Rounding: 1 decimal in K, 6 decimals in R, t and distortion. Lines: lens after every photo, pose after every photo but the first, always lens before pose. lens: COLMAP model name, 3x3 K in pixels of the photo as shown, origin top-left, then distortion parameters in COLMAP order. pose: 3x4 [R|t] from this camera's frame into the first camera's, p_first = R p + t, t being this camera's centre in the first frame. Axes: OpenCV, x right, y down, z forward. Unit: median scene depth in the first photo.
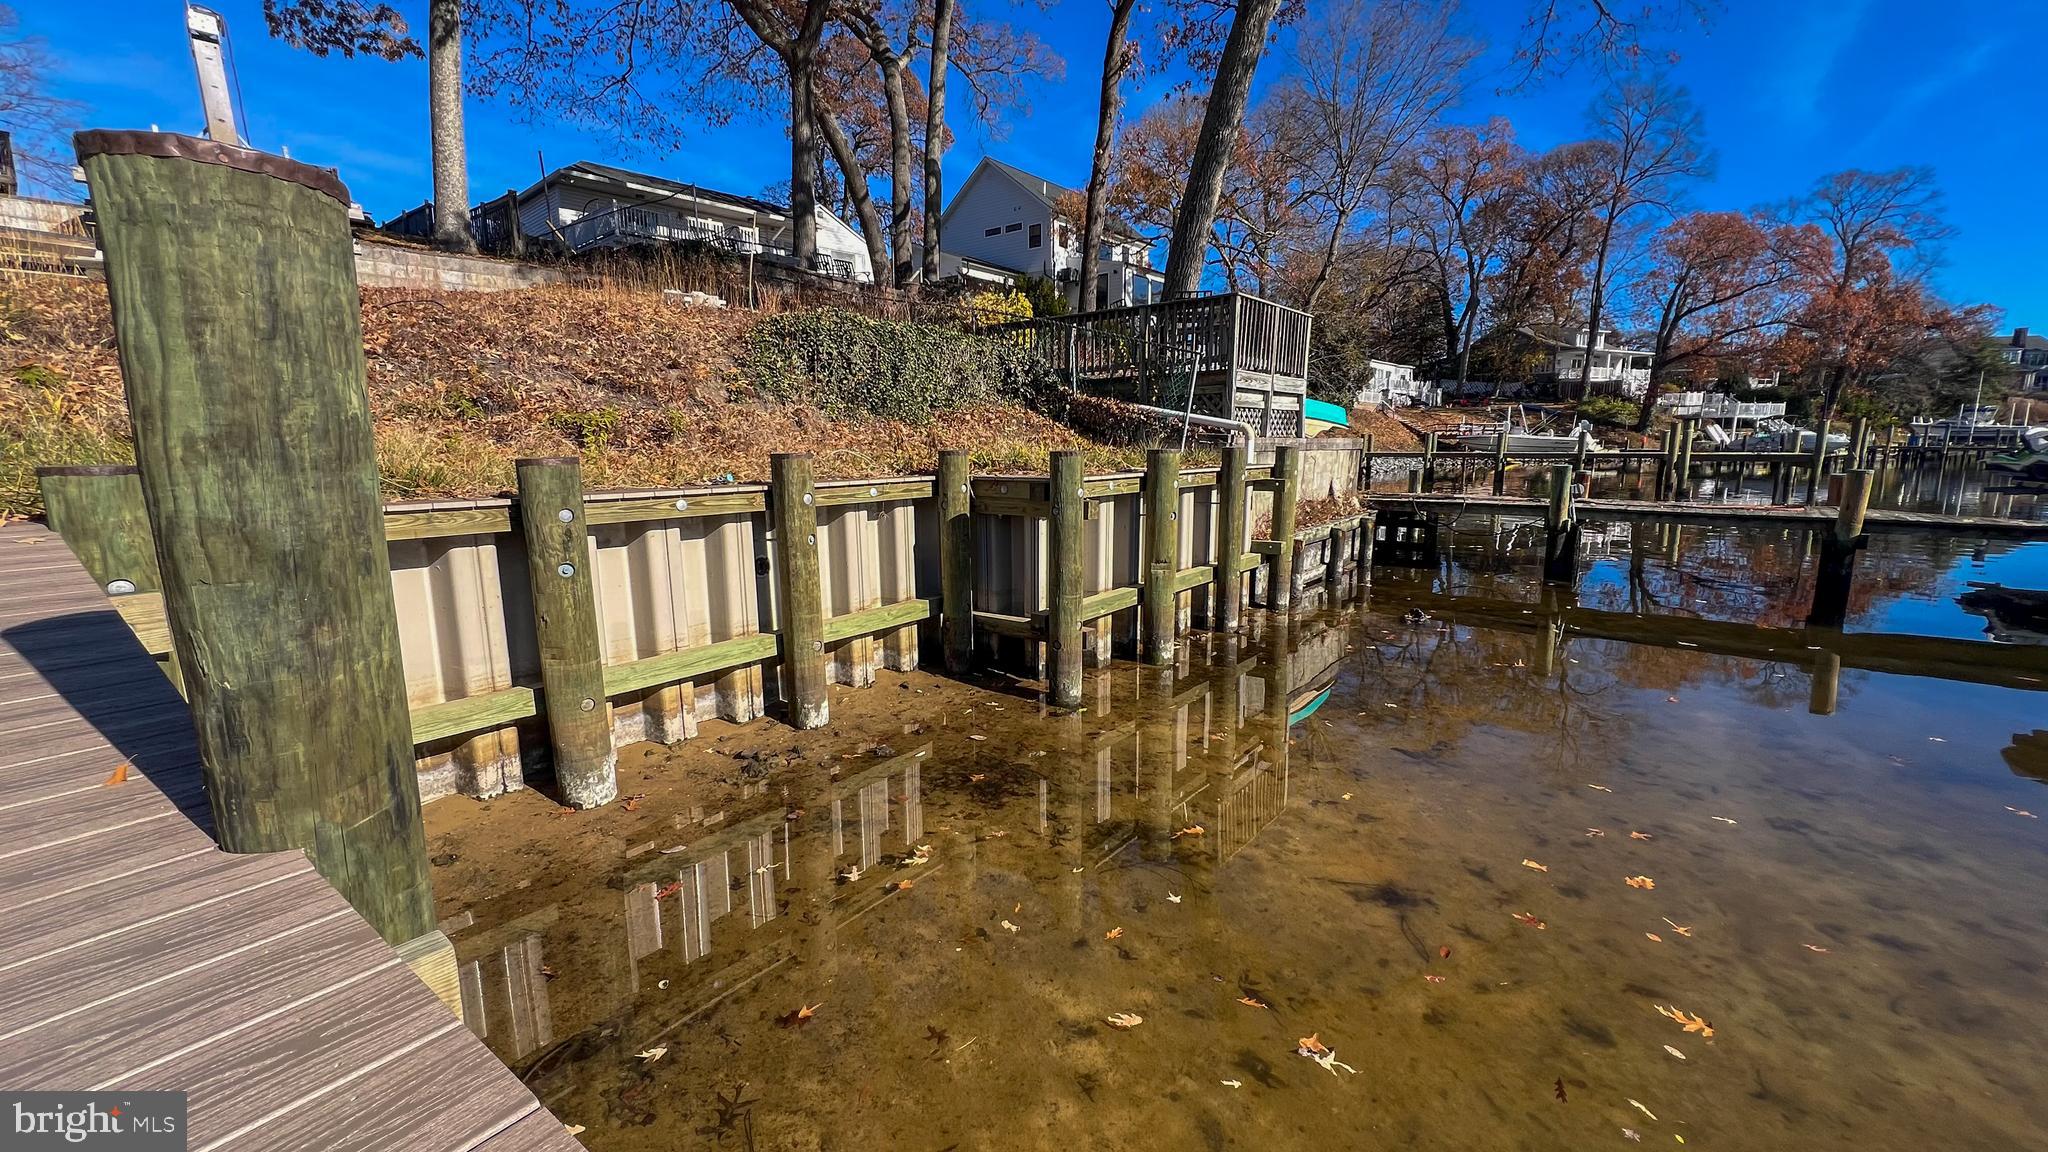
lens RADIAL K [[824.5, 0, 1024.0], [0, 824.5, 576.0], [0, 0, 1]] dist [0.001589, 0.000042]
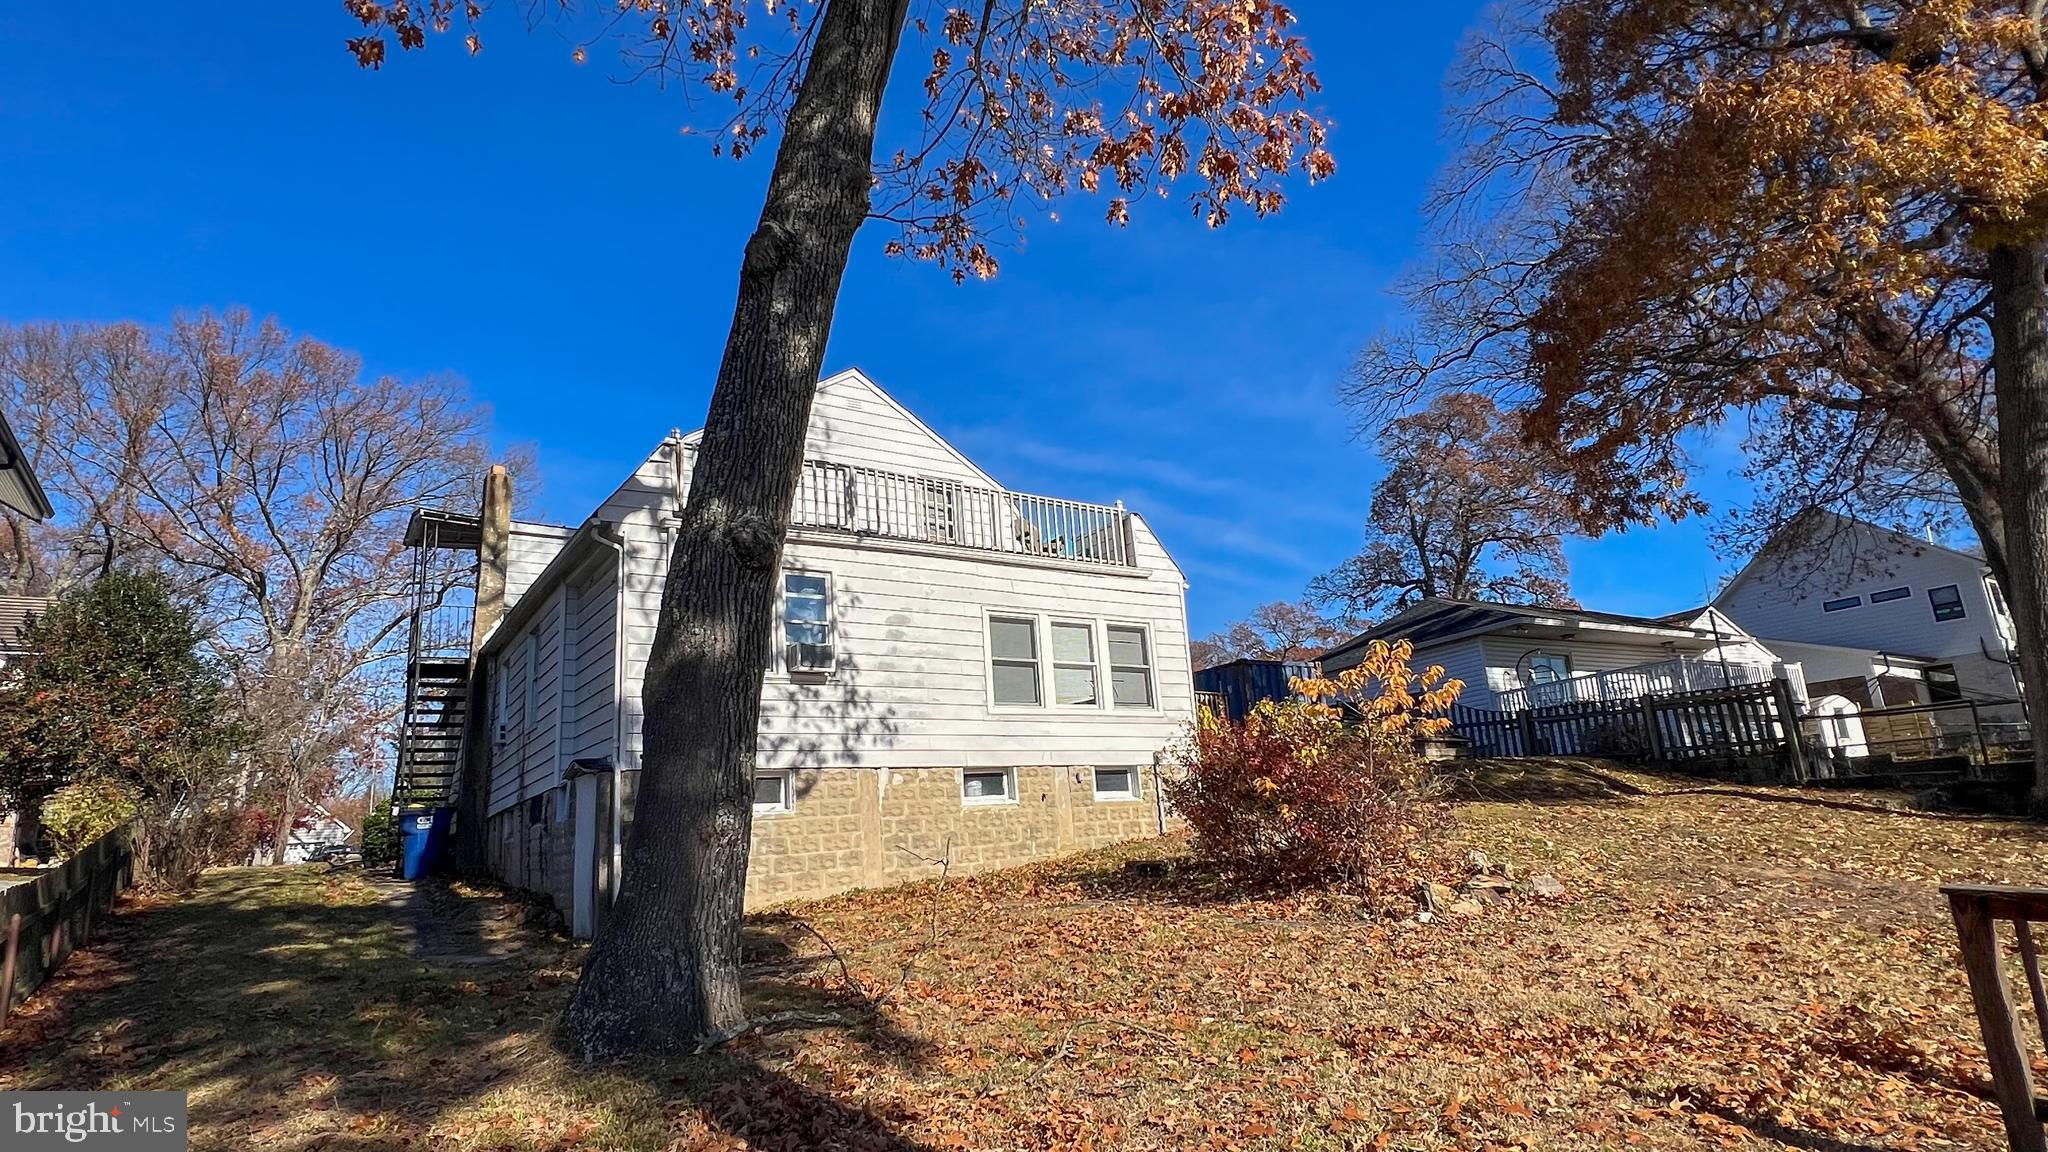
lens RADIAL K [[1102.8, 0, 1005.7], [0, 1102.8, 583.1], [0, 0, 1]] dist [-0.000346, -0.000611]
pose [[0.952648, -0.124486, -0.277427, -2.091004], [0.006434, 0.920408, -0.390907, -0.466176], [0.304008, 0.370611, 0.877626, 0.117728]]
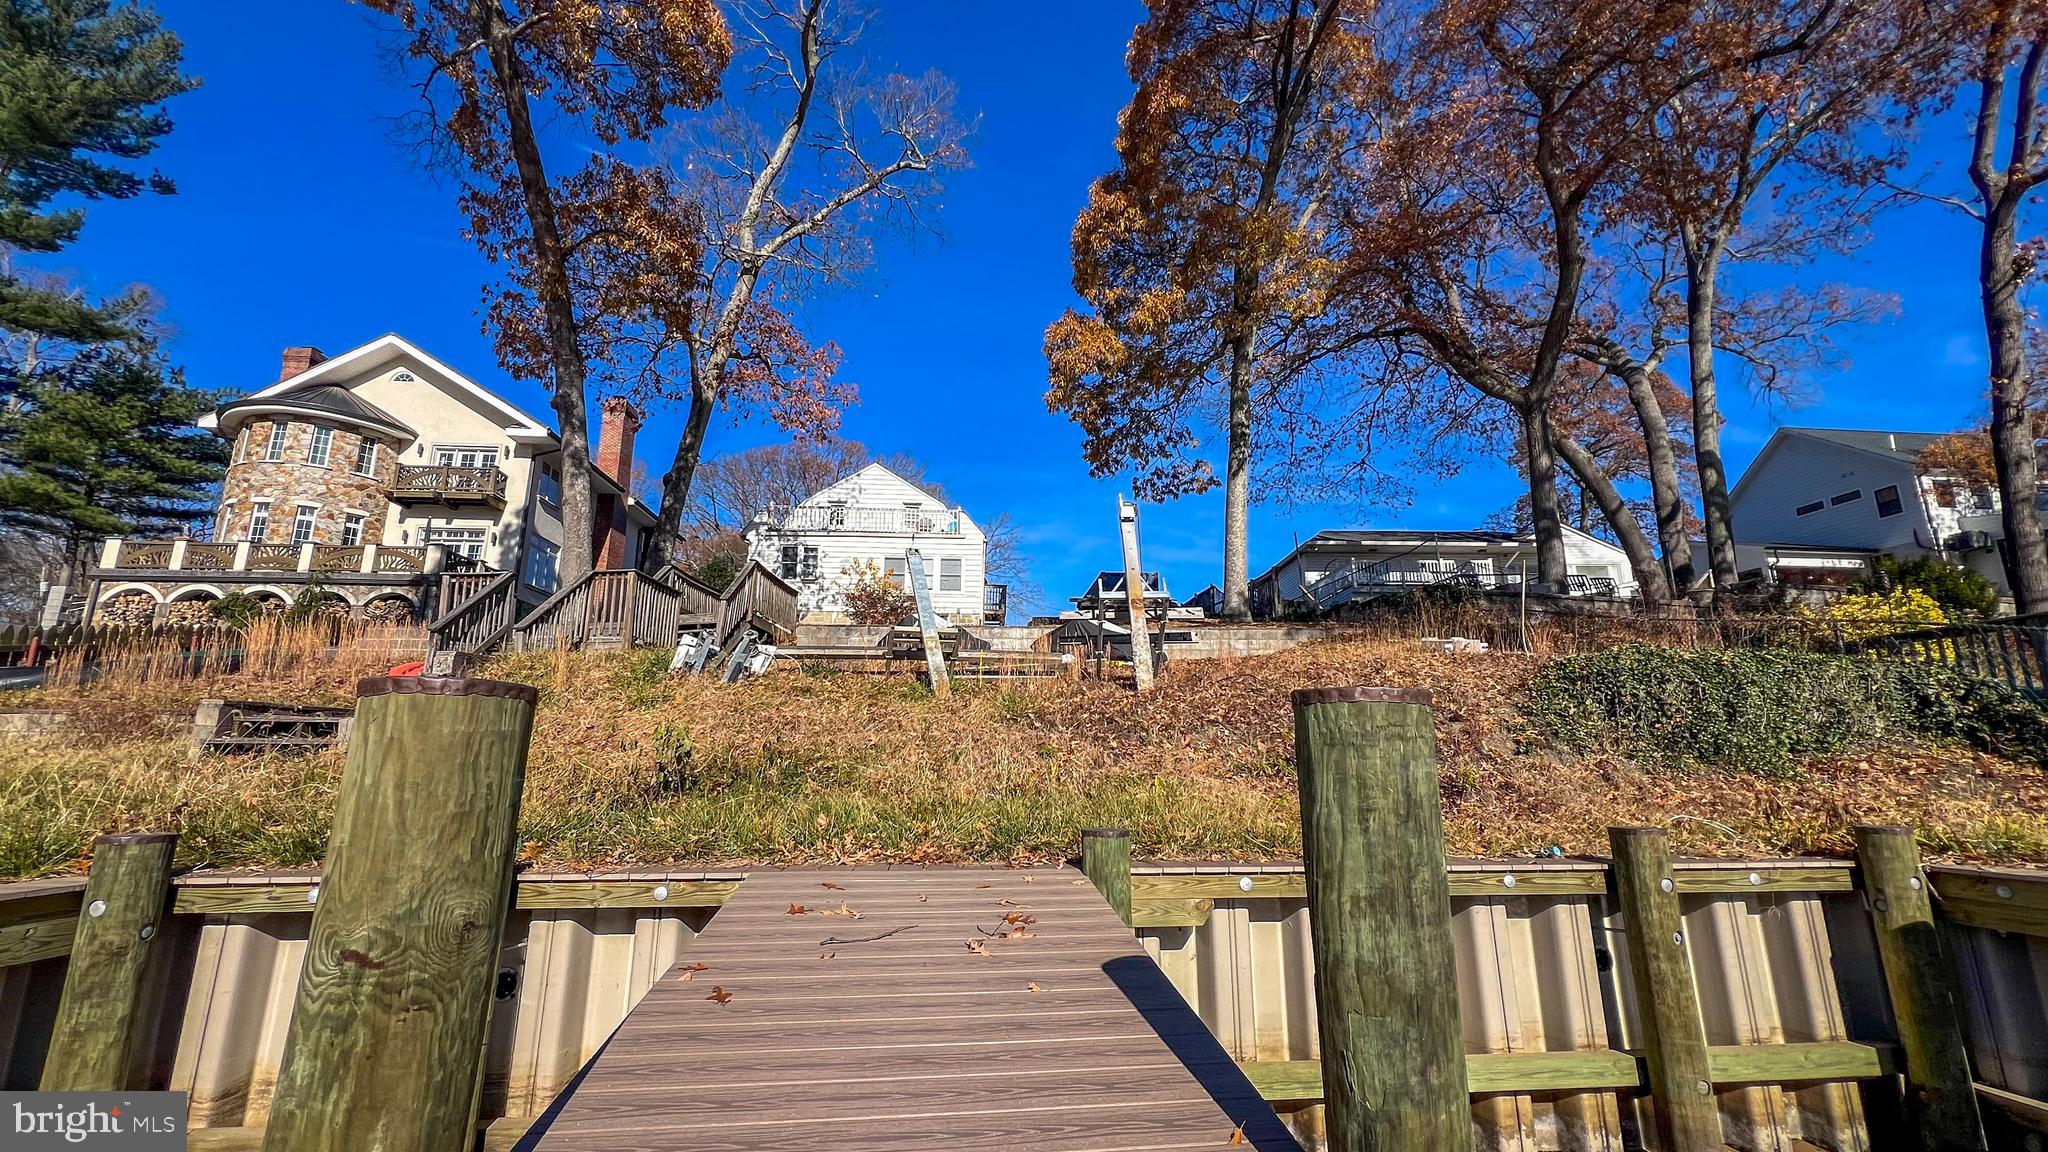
lens RADIAL K [[824.5, 0, 1024.0], [0, 824.5, 576.0], [0, 0, 1]] dist [0.001589, 0.000042]
pose [[0.690059, -0.157097, -0.706498, -0.041709], [-0.124114, 0.936012, -0.329358, -0.017804], [0.713032, 0.314963, 0.626405, -0.050169]]
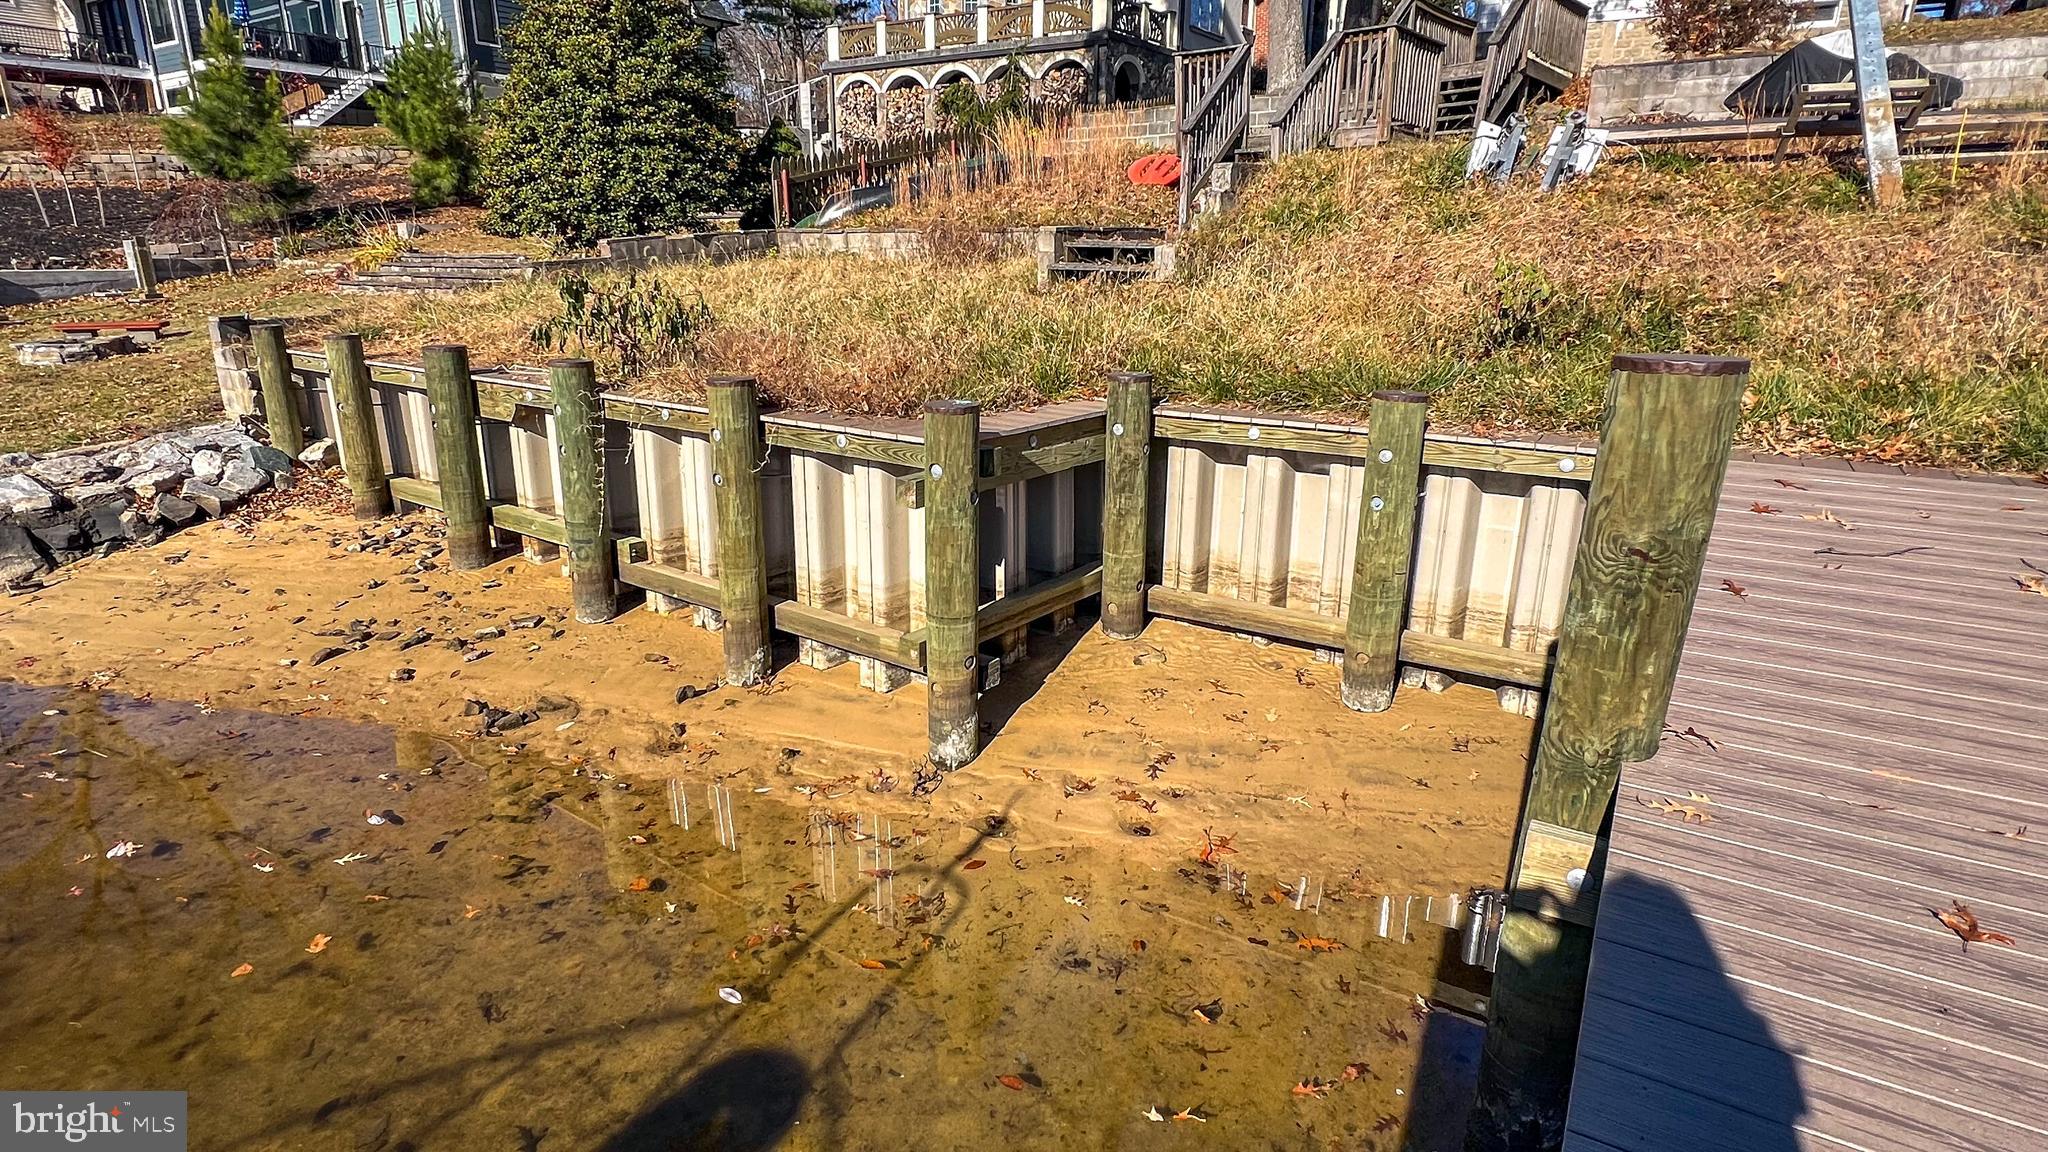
lens RADIAL K [[1102.8, 0, 1005.7], [0, 1102.8, 583.1], [0, 0, 1]] dist [-0.000346, -0.000611]
pose [[0.100128, 0.297687, -0.949398, 0.021656], [-0.169266, 0.945381, 0.278575, -0.032975], [0.980471, 0.132807, 0.145048, -0.223415]]
